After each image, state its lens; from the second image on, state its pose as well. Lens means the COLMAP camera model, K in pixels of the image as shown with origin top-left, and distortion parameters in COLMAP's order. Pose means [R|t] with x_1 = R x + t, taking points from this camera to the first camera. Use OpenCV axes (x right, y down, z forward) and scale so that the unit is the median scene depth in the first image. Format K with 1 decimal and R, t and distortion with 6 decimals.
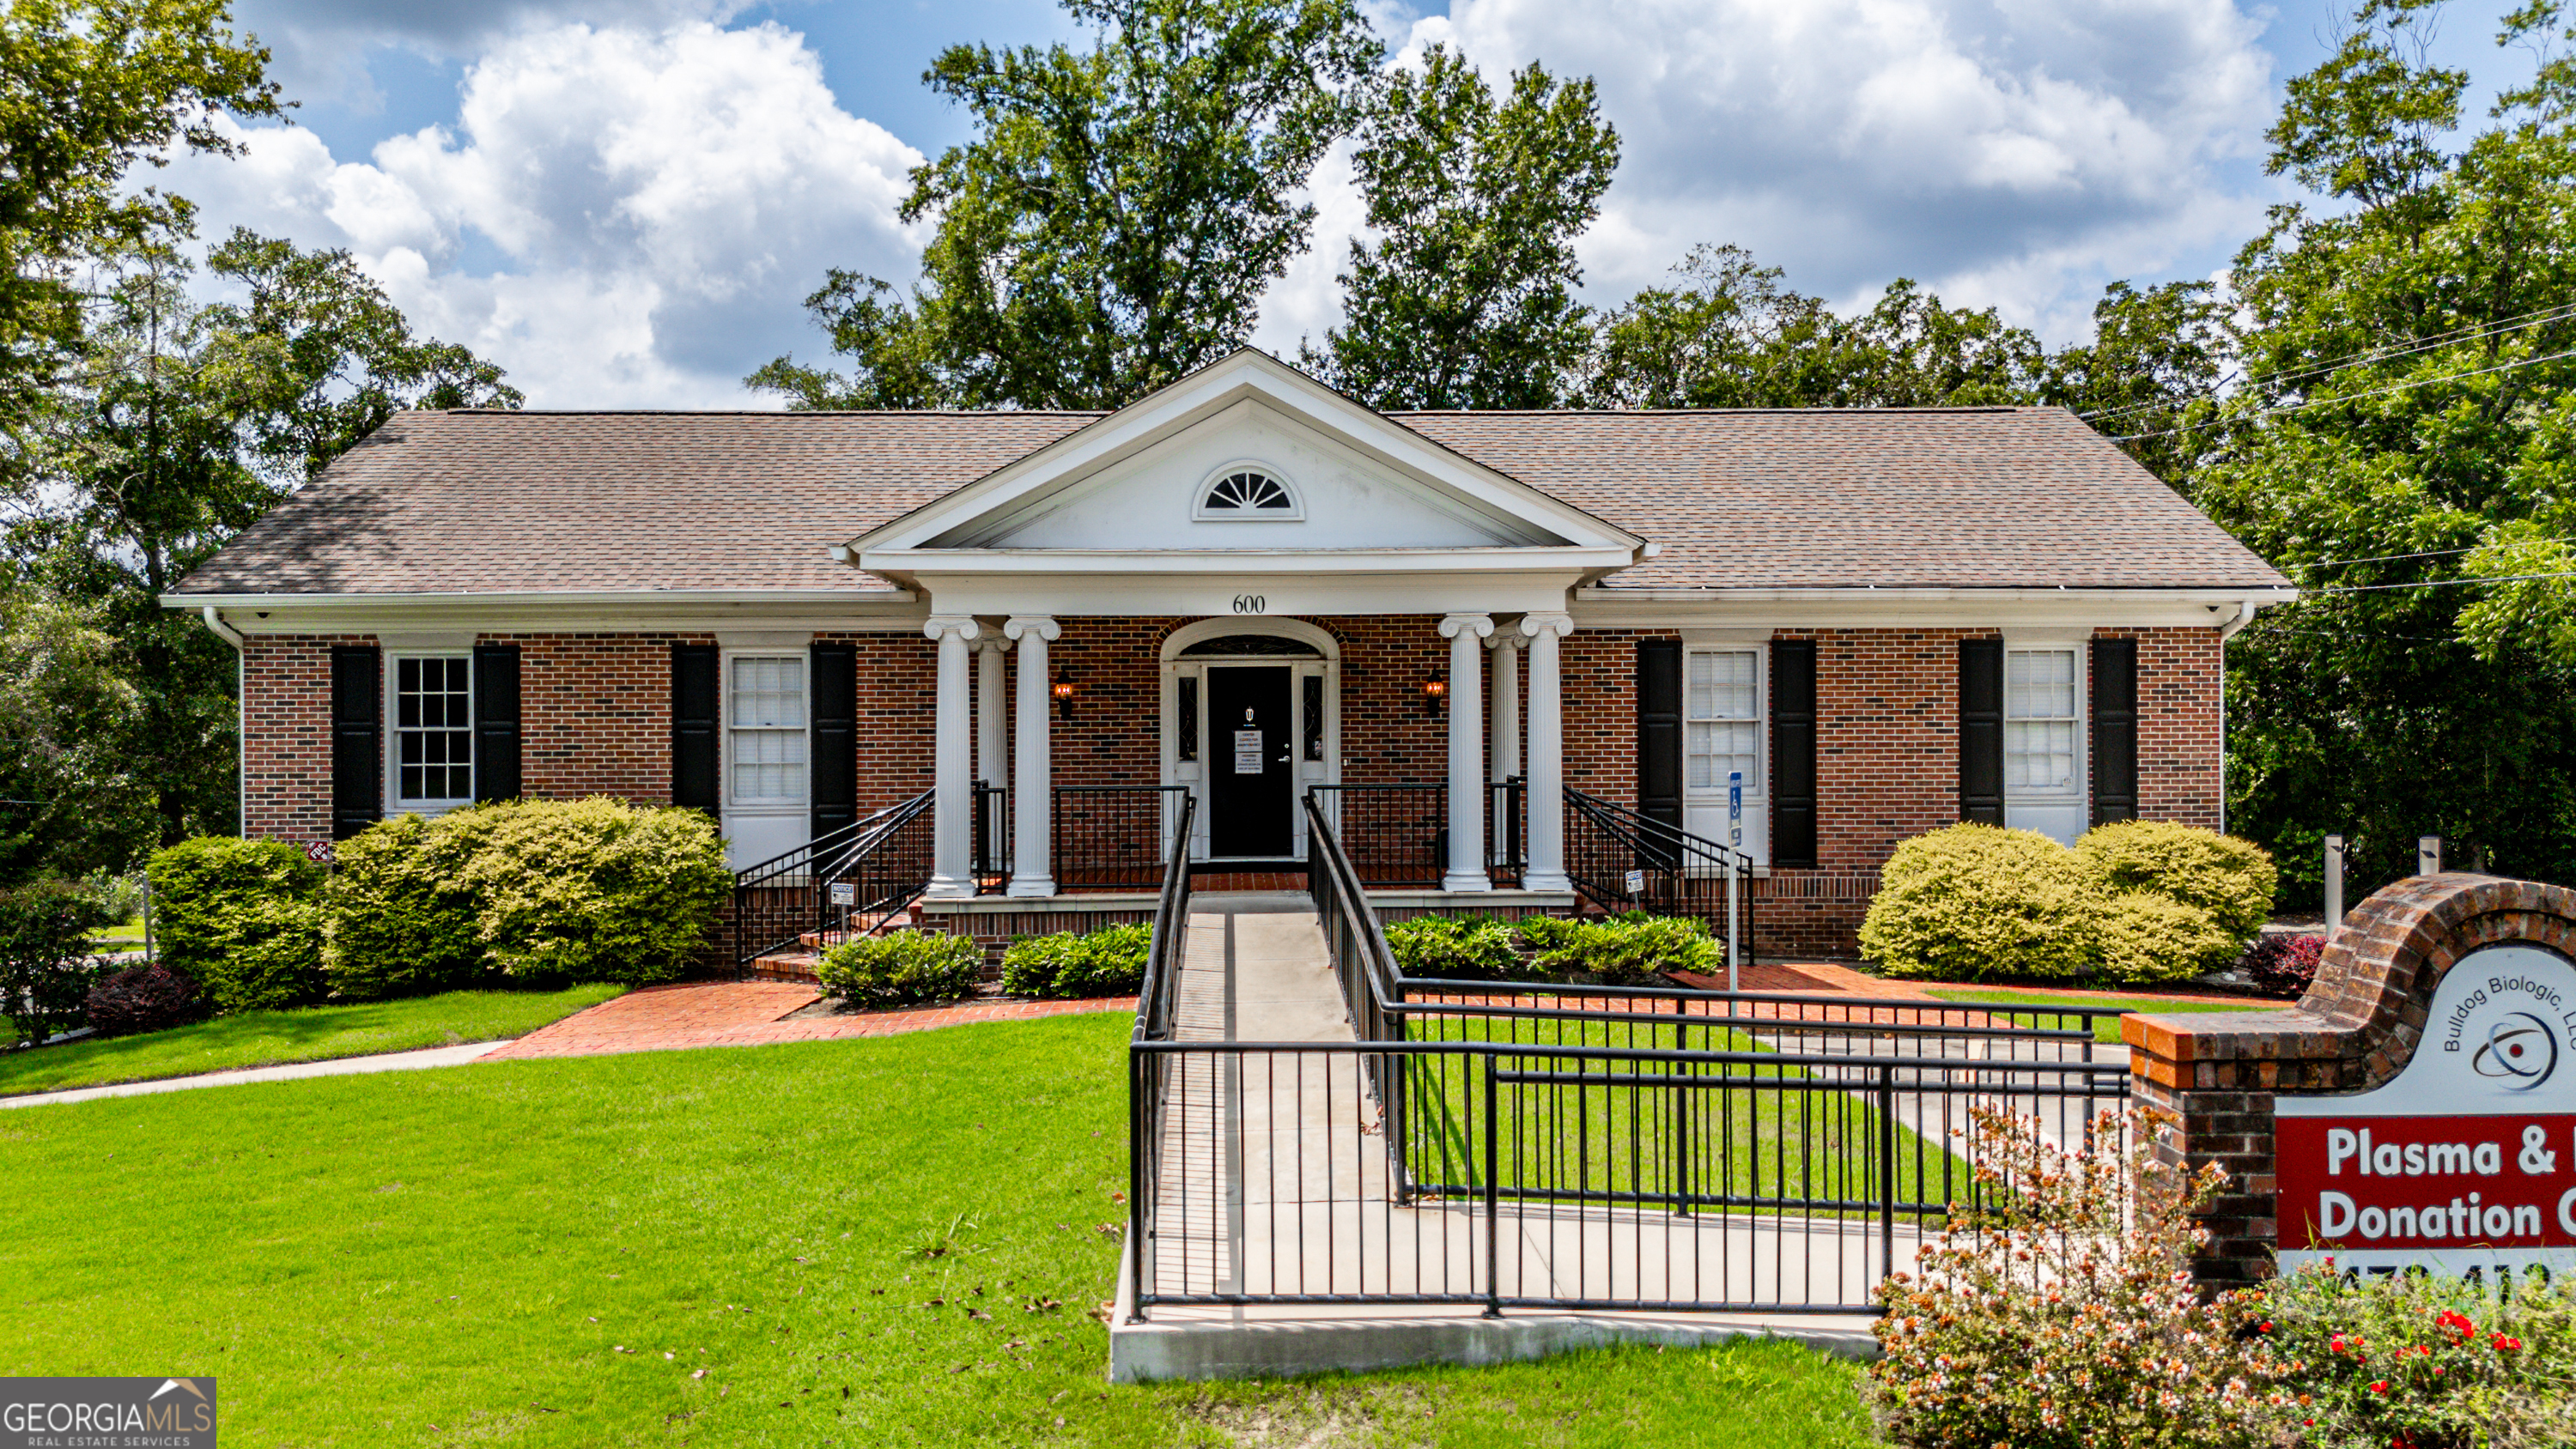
lens RADIAL K [[1909.1, 0, 1269.9], [0, 1909.1, 698.7], [0, 0, 1]] dist [0.072161, -0.075395]
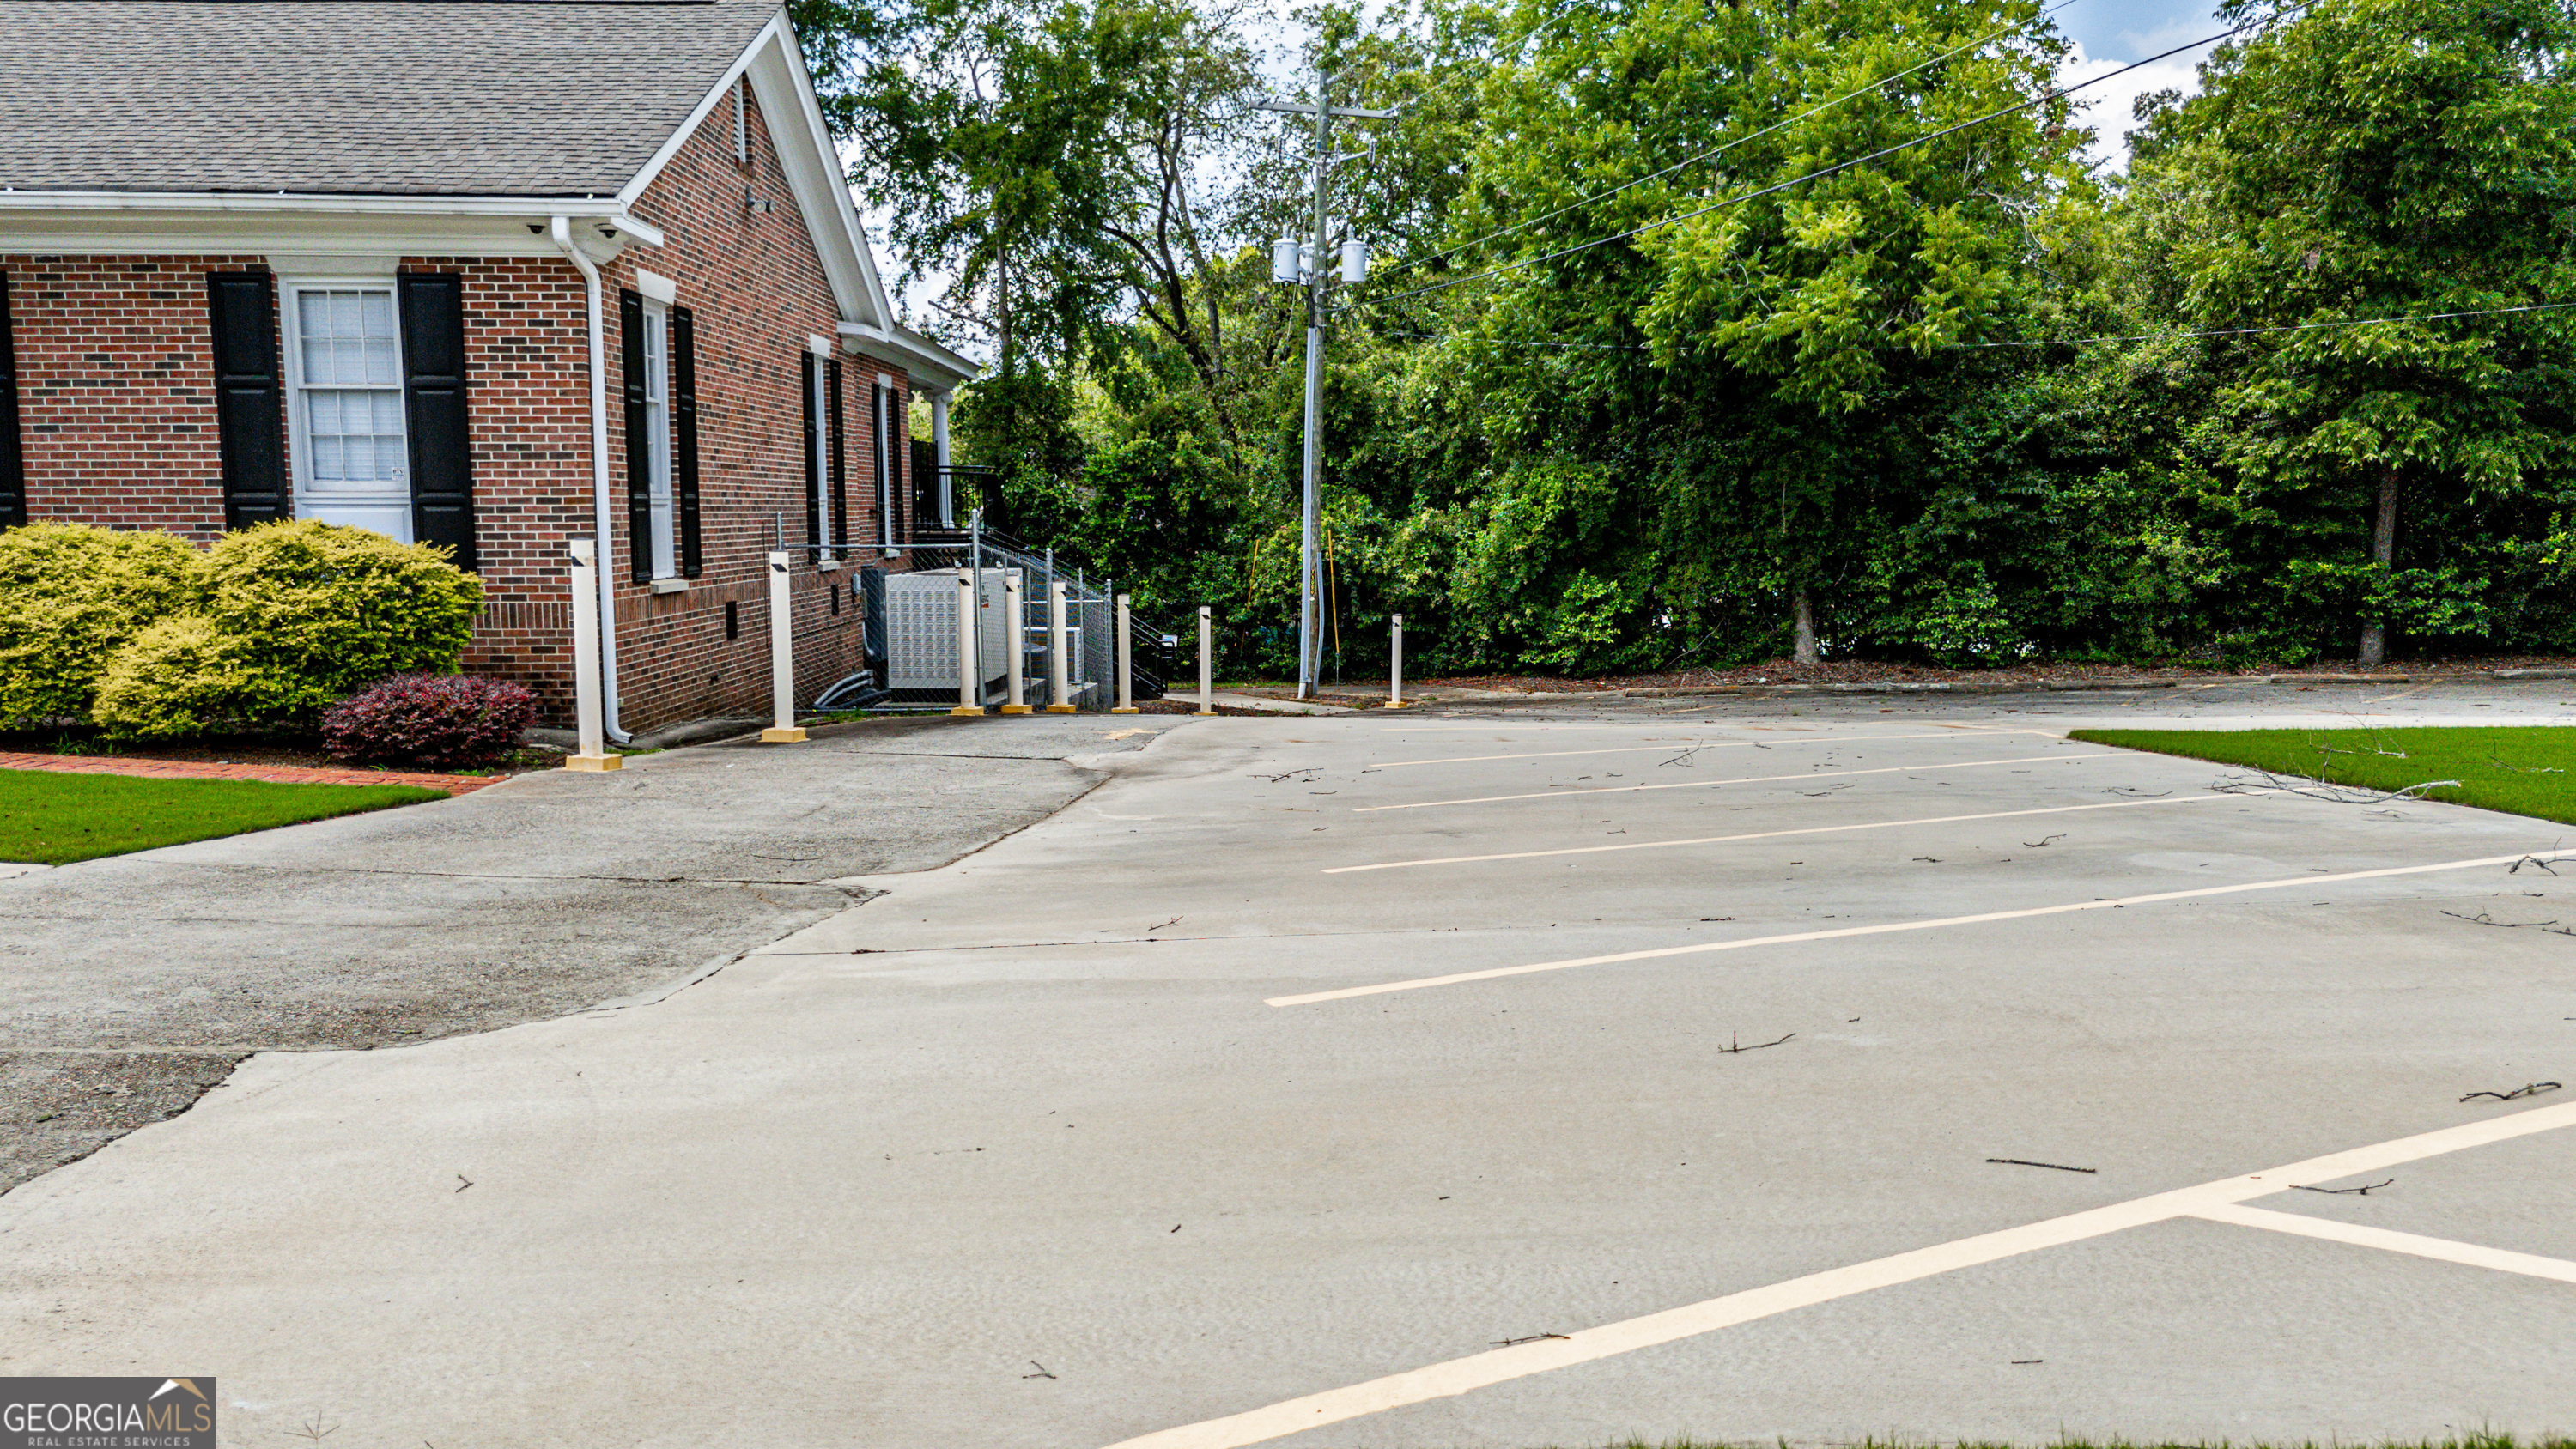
lens RADIAL K [[1909.1, 0, 1270.7], [0, 1909.1, 695.0], [0, 0, 1]] dist [0.072161, -0.075395]
pose [[0.999989, 0.004497, -0.001093, 0.757133], [-0.004343, 0.993495, 0.113796, 0.042319], [0.001598, -0.113790, 0.993504, 0.263760]]
